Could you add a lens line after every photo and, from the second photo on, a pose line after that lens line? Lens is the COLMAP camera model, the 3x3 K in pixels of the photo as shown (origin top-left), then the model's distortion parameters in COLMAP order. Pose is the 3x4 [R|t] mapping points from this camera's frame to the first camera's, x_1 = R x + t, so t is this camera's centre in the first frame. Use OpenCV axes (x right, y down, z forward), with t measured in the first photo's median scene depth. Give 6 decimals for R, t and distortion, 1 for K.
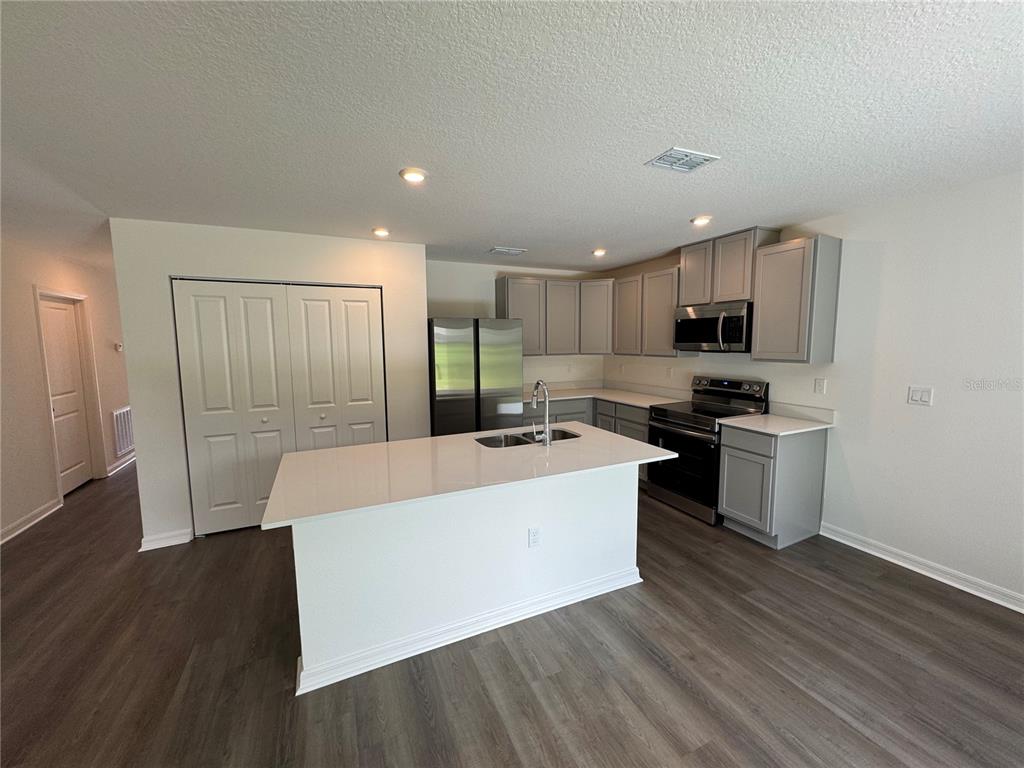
lens RADIAL K [[395.6, 0, 518.3], [0, 395.6, 376.0], [0, 0, 1]] dist [-0.003270, 0.000742]
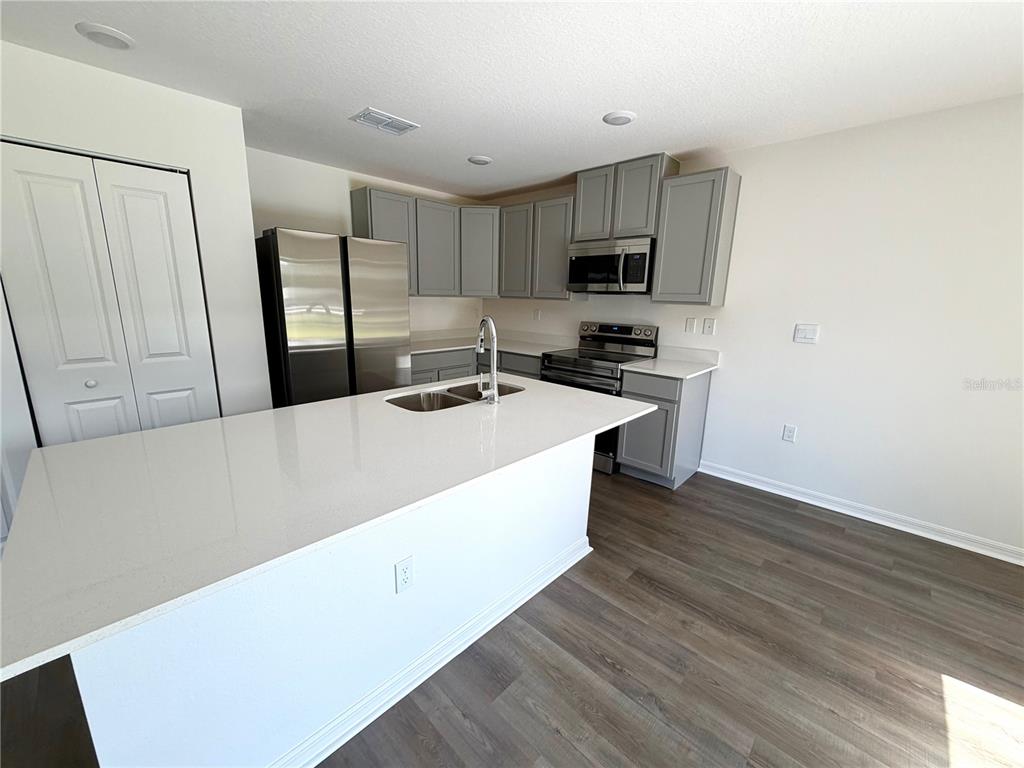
lens RADIAL K [[414.3, 0, 499.1], [0, 414.3, 385.4], [0, 0, 1]] dist [0.003893, -0.000769]
pose [[0.936085, -0.053900, 0.347619, -0.114206], [0.008029, 0.991208, 0.132073, 0.024171], [-0.351681, -0.120840, 0.928288, 0.173934]]
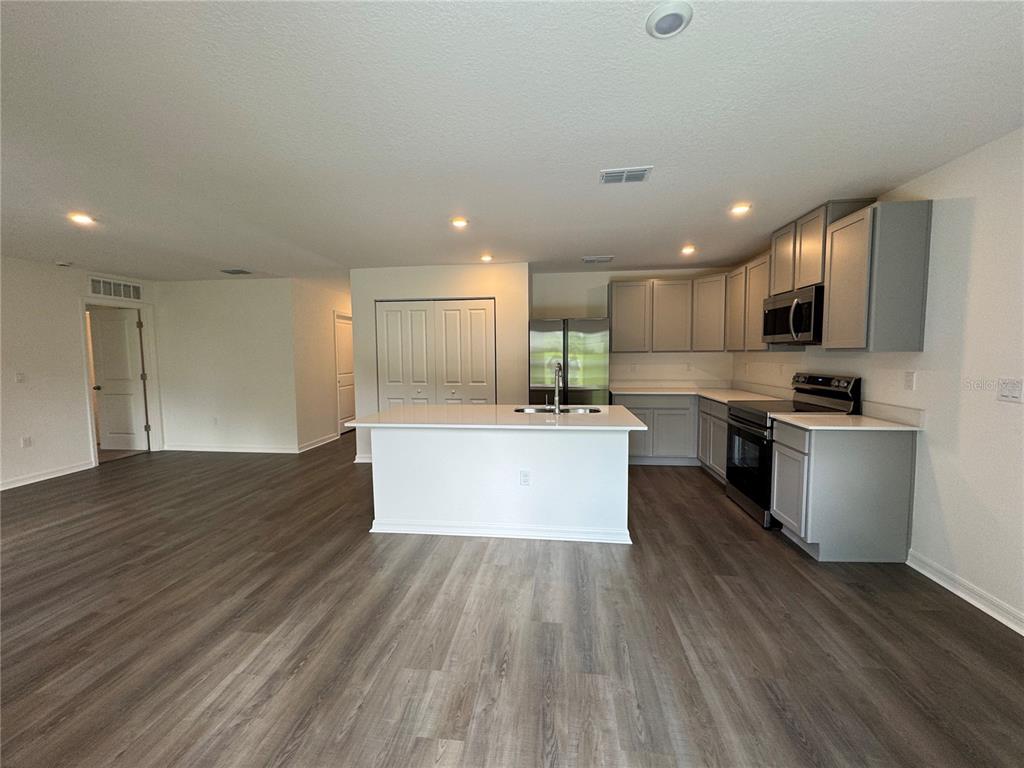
lens RADIAL K [[395.6, 0, 521.9], [0, 395.6, 371.3], [0, 0, 1]] dist [-0.003270, 0.000742]
pose [[0.861376, 0.023794, -0.507410, 0.449424], [-0.041670, 0.998846, -0.023900, 0.054636], [0.506256, 0.041731, 0.861373, -0.102349]]
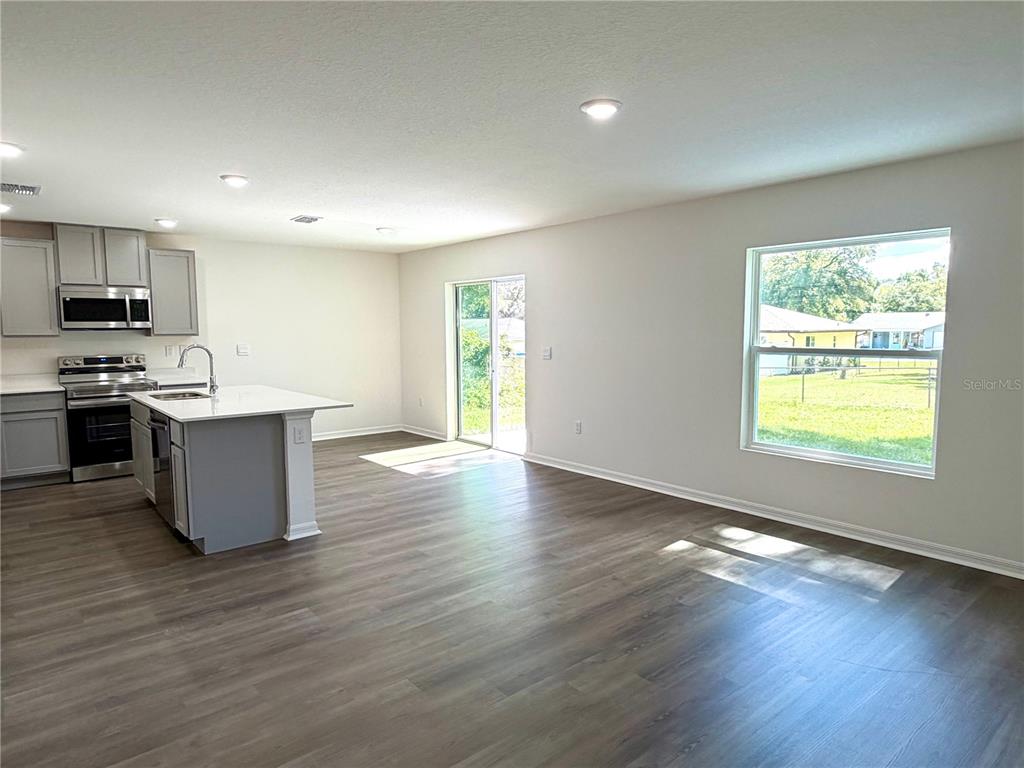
lens RADIAL K [[629.5, 0, 510.5], [0, 629.5, 392.0], [0, 0, 1]] dist [0.001898, 0.000972]
pose [[-0.240890, -0.094913, 0.965900, -1.658679], [0.092526, 0.988428, 0.120202, 0.003837], [-0.966132, 0.118327, -0.229321, 0.373235]]
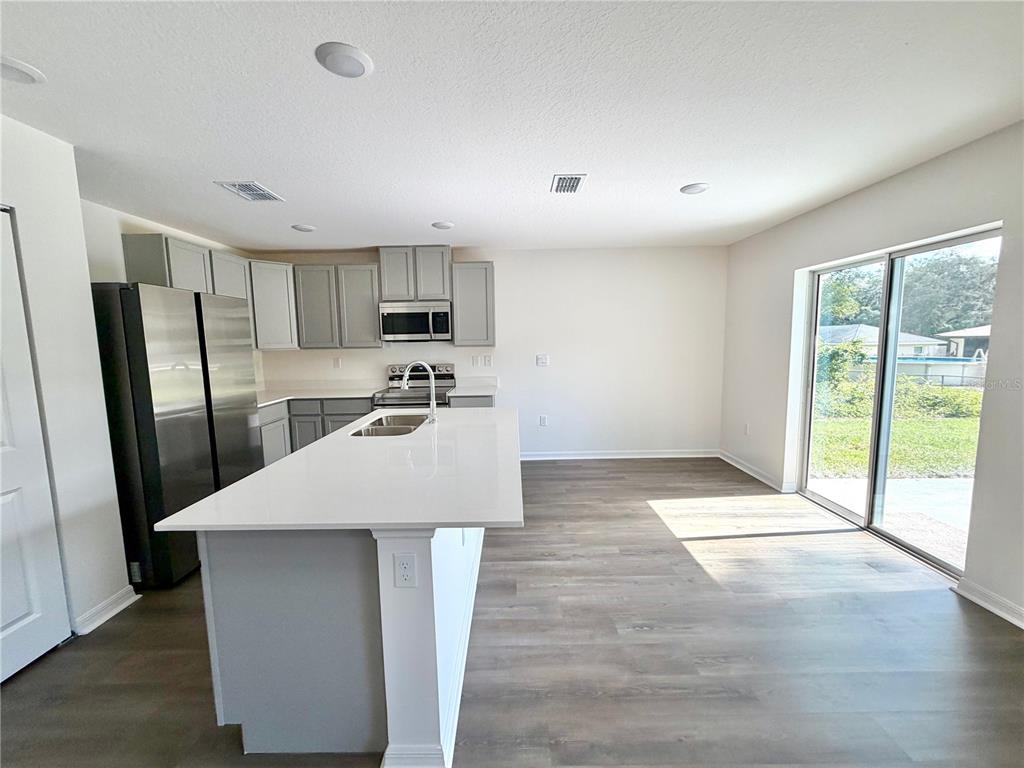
lens RADIAL K [[414.3, 0, 510.7], [0, 414.3, 385.5], [0, 0, 1]] dist [0.003893, -0.000769]
pose [[0.429387, -0.103541, 0.897166, -0.589662], [0.097450, 0.992918, 0.067951, 0.014502], [-0.897847, 0.058252, 0.436436, 0.229047]]
